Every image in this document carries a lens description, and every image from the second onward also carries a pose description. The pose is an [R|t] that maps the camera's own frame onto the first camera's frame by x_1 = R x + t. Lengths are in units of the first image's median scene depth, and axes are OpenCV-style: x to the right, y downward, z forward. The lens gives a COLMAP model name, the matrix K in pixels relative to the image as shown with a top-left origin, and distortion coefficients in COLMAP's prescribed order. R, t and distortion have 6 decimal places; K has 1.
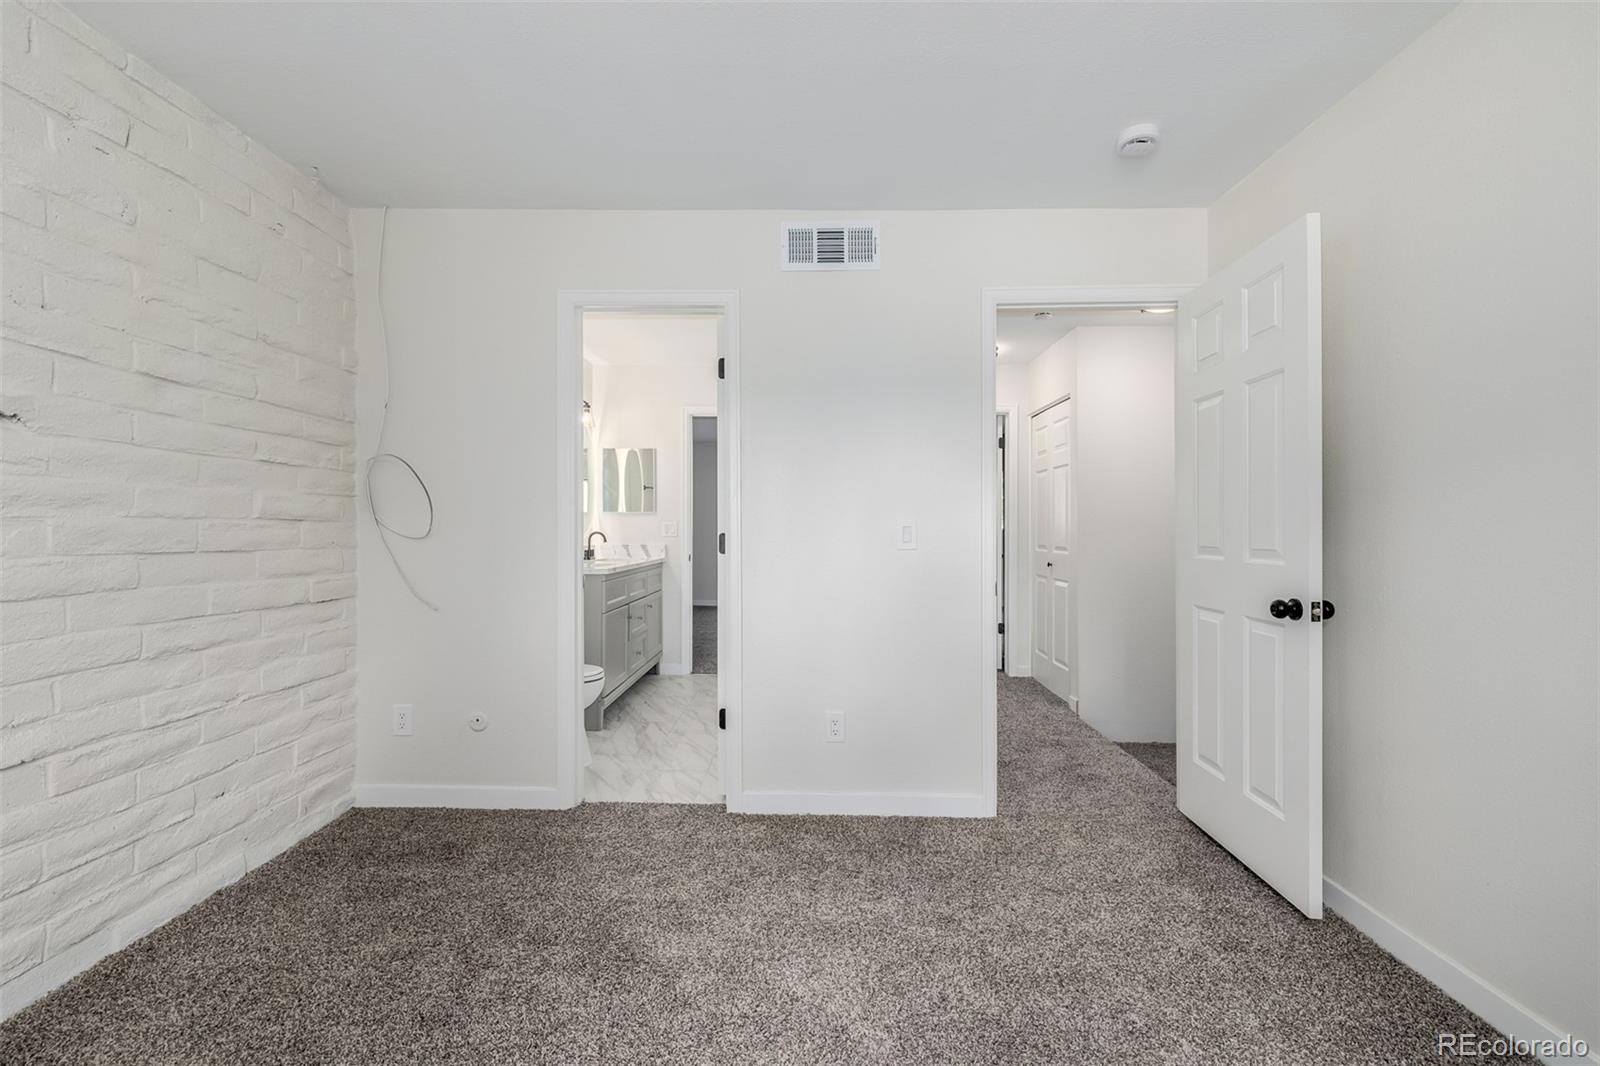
lens RADIAL K [[687.9, 0, 799.9], [0, 687.9, 531.1], [0, 0, 1]] dist [0.001810, 0.000270]
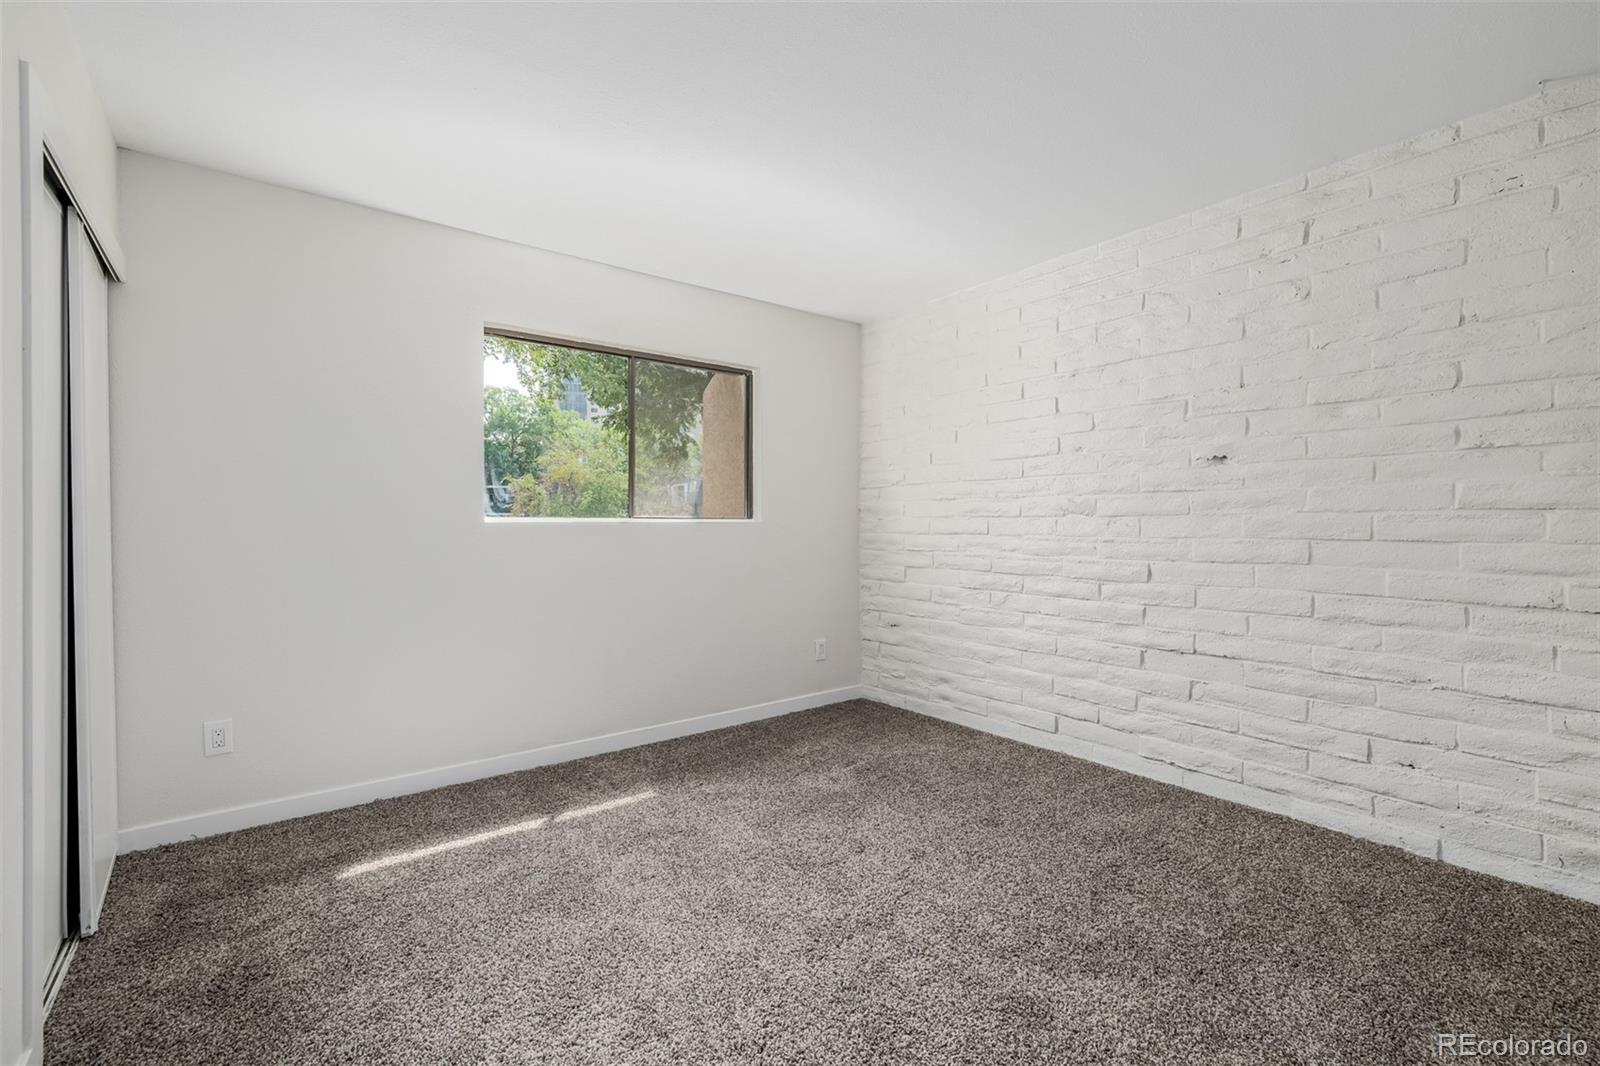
lens RADIAL K [[687.9, 0, 799.8], [0, 687.9, 530.5], [0, 0, 1]] dist [0.001810, 0.000270]
pose [[-0.778550, 0.002754, -0.627577, 0.583043], [-0.001700, 0.999977, 0.006498, 0.007746], [0.627581, 0.006126, -0.778528, 1.237722]]
